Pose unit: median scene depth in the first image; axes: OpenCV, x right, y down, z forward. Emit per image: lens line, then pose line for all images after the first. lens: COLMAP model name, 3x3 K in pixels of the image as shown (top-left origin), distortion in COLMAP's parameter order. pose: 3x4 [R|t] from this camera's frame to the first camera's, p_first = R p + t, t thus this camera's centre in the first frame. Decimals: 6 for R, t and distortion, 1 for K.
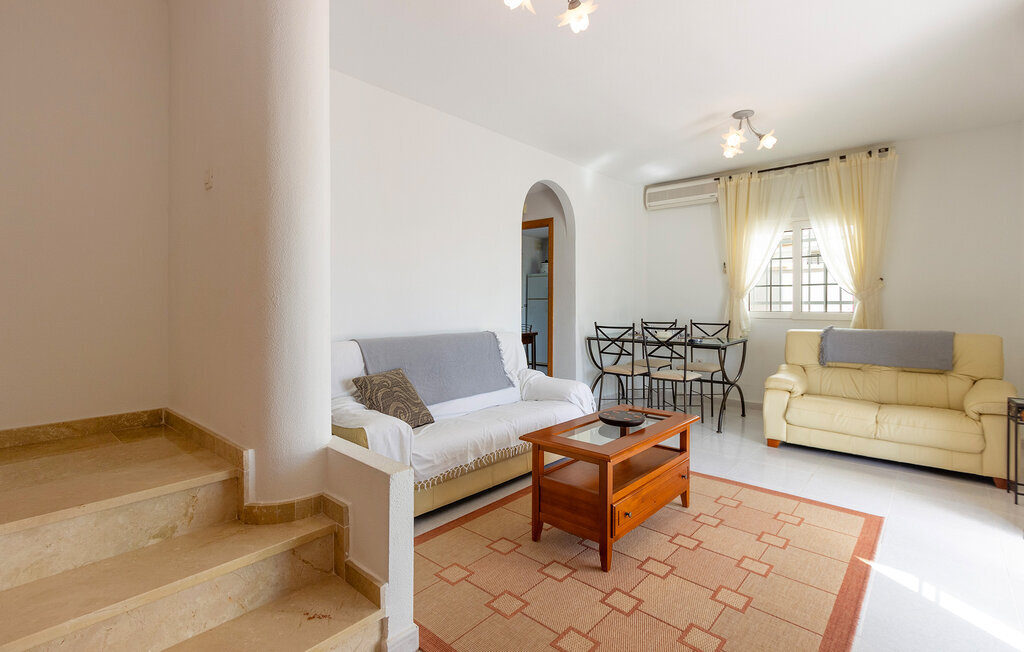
lens RADIAL K [[469.8, 0, 512.0], [0, 469.8, 326.0], [0, 0, 1]] dist [0.002403, 0.000500]
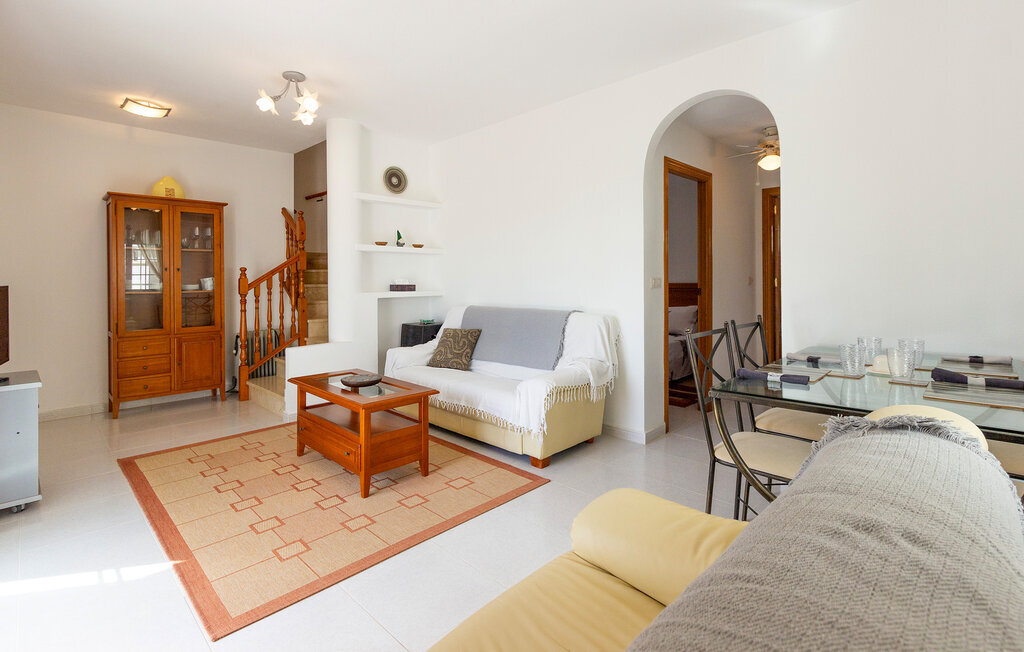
lens RADIAL K [[471.8, 0, 525.2], [0, 471.8, 334.3], [0, 0, 1]] dist [0.000445, -0.000125]
pose [[-0.020044, 0.114646, -0.993204, 0.843591], [-0.031790, 0.992828, 0.115244, -0.042728], [0.999294, 0.033884, -0.016256, 0.879597]]
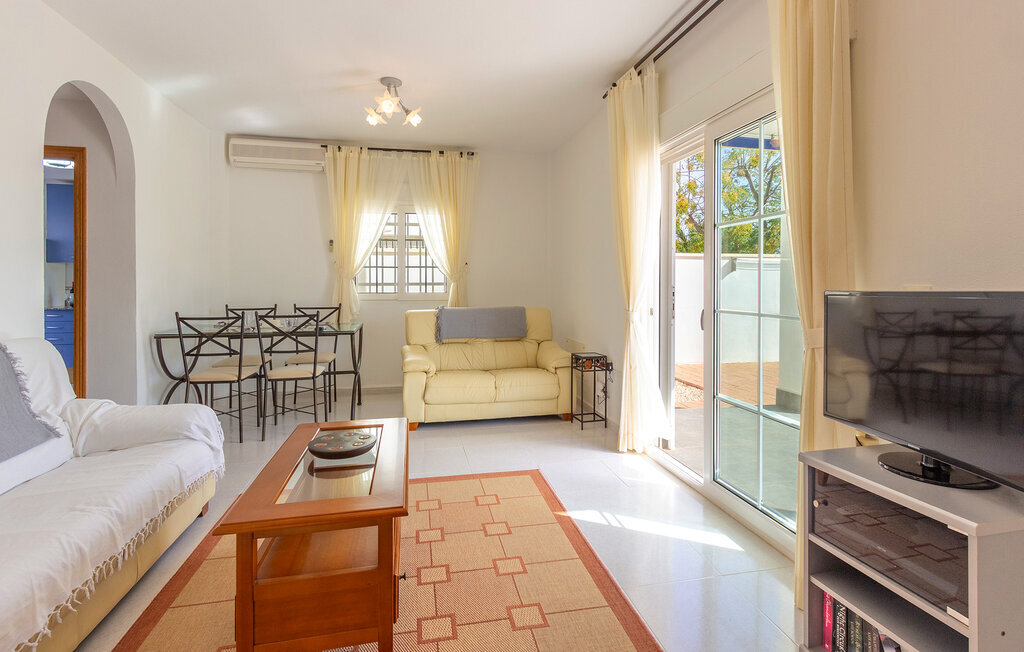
lens RADIAL K [[484.6, 0, 511.6], [0, 484.6, 297.8], [0, 0, 1]] dist [0.002505, 0.000292]
pose [[0.589879, -0.022946, 0.807166, -0.126675], [0.040040, 0.999198, -0.000857, -0.010615], [-0.806498, 0.032824, 0.590324, 0.211089]]
